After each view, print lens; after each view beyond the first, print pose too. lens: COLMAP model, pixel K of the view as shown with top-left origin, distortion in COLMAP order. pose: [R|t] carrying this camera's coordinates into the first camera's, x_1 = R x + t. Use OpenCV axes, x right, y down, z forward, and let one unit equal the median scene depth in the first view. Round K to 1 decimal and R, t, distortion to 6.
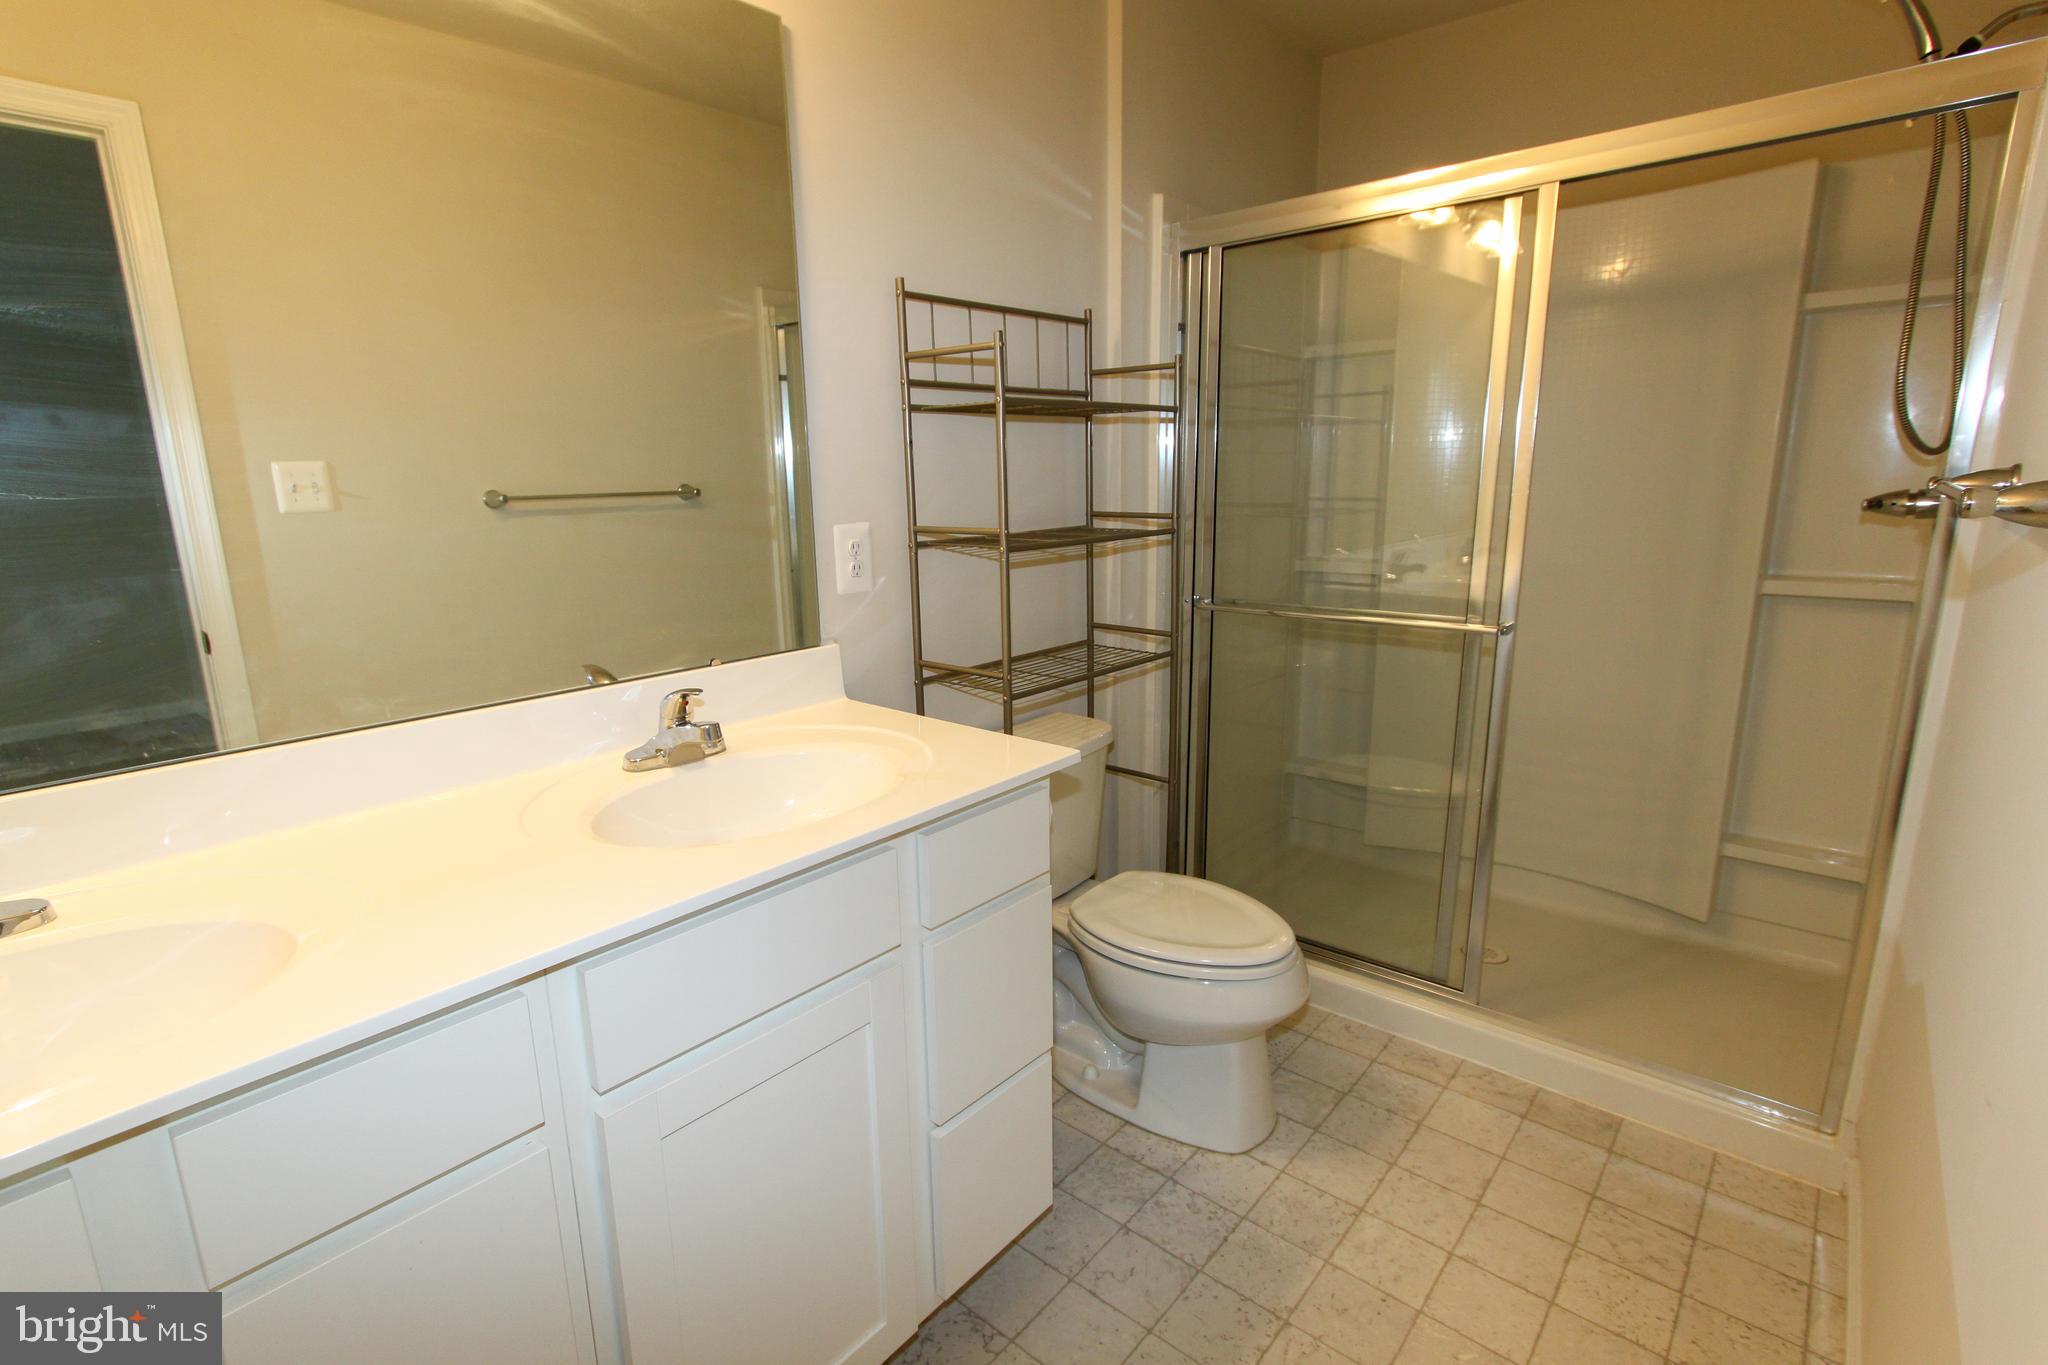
lens RADIAL K [[962.2, 0, 1021.6], [0, 962.2, 695.5], [0, 0, 1]] dist [0.000180, 0.001208]
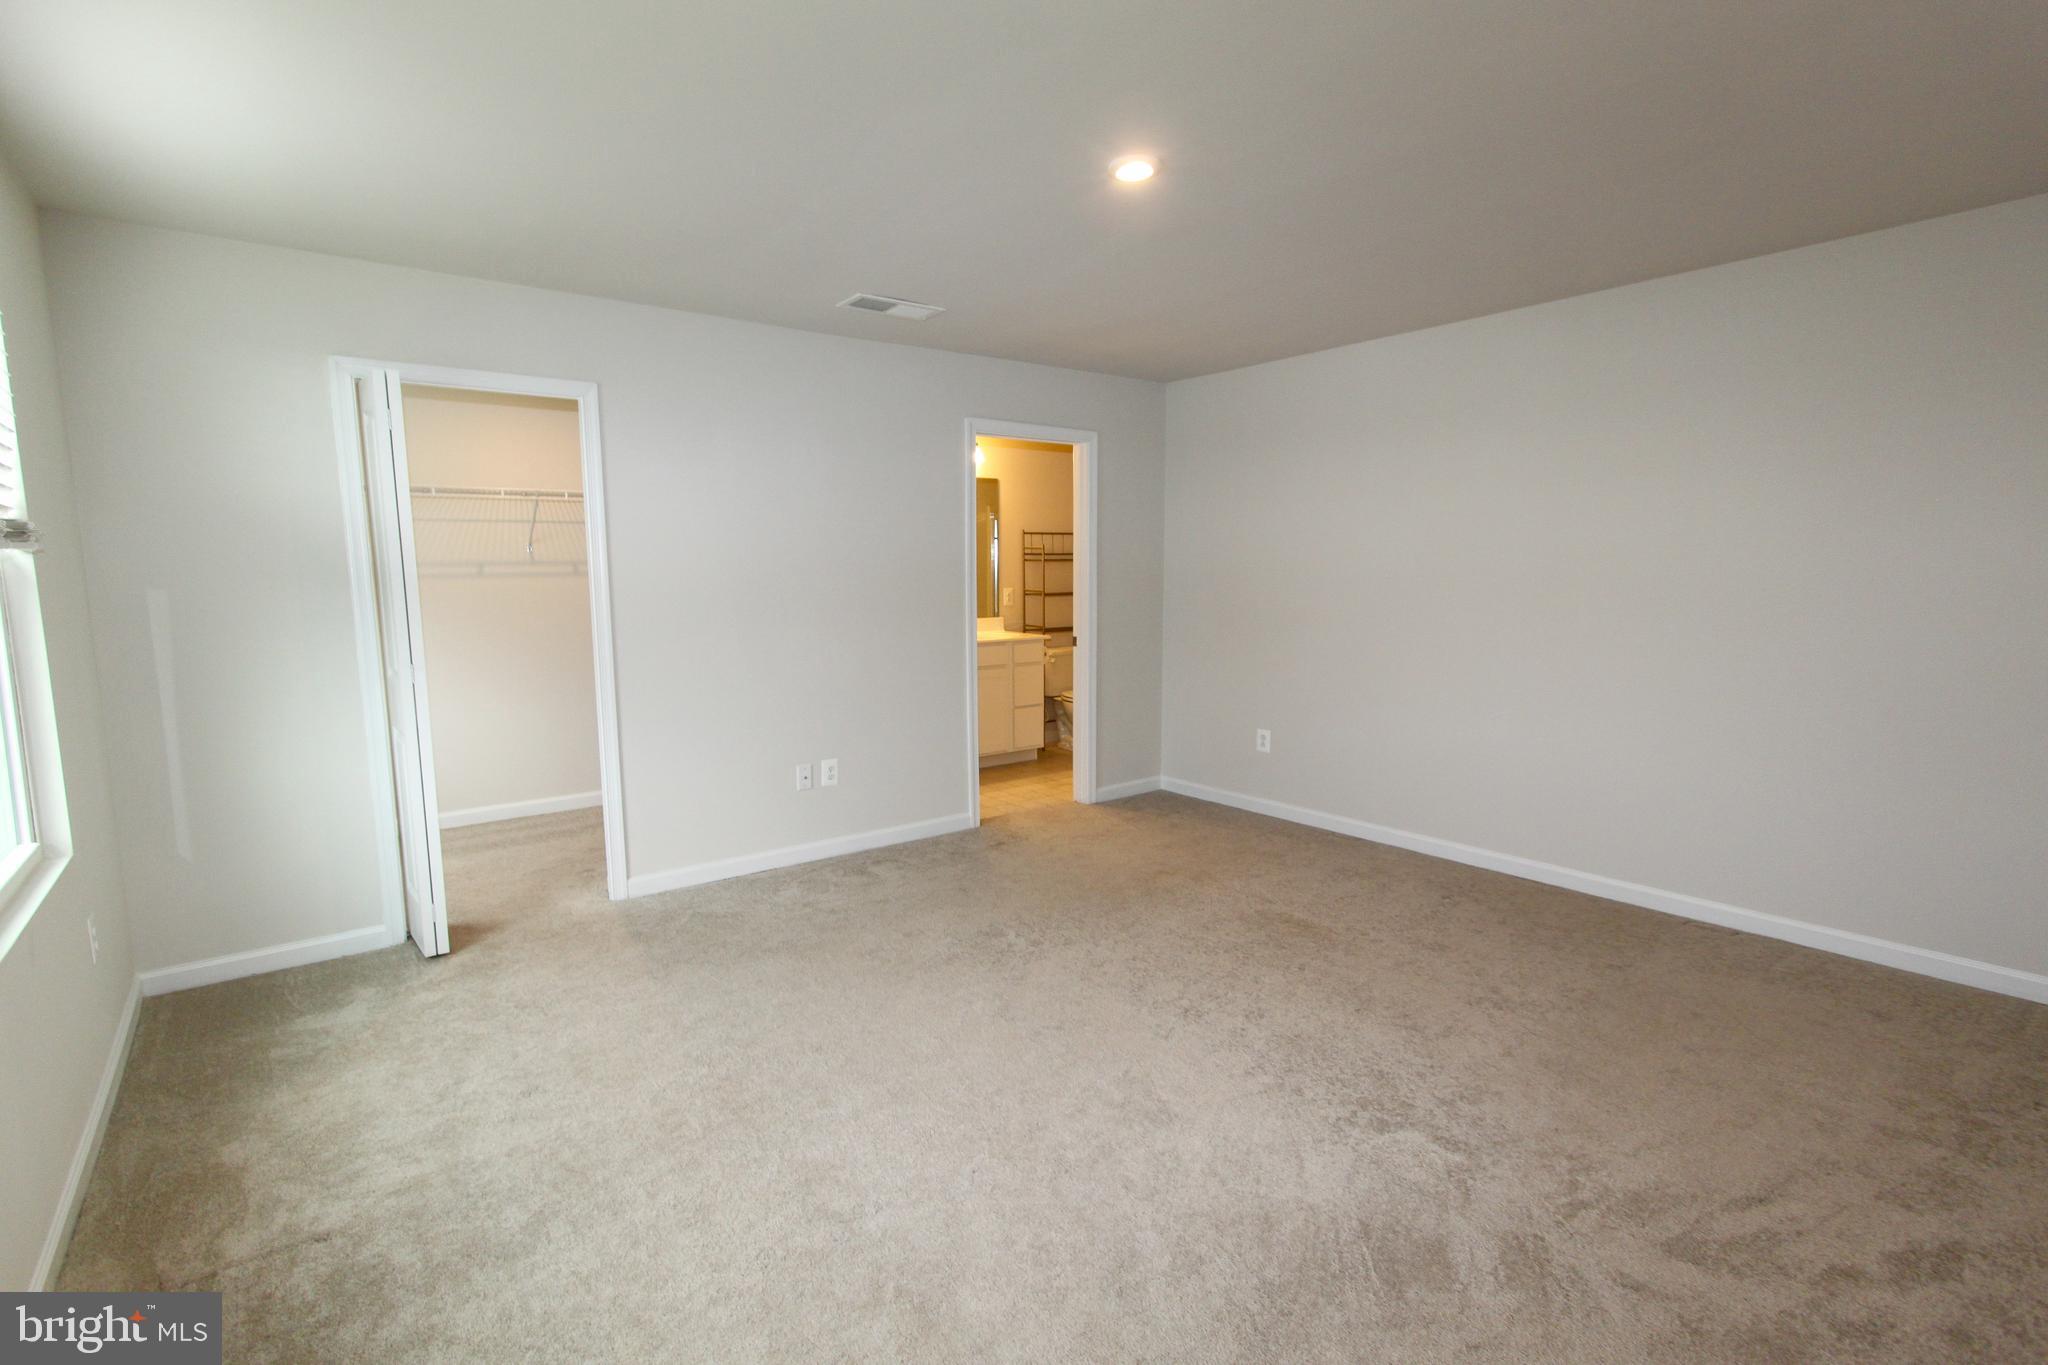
lens RADIAL K [[962.2, 0, 1021.6], [0, 962.2, 695.5], [0, 0, 1]] dist [0.000180, 0.001208]
pose [[0.978426, 0.038382, -0.203003, 0.265909], [-0.054638, 0.995679, -0.075092, 0.211451], [0.199243, 0.084563, 0.976295, -1.078978]]
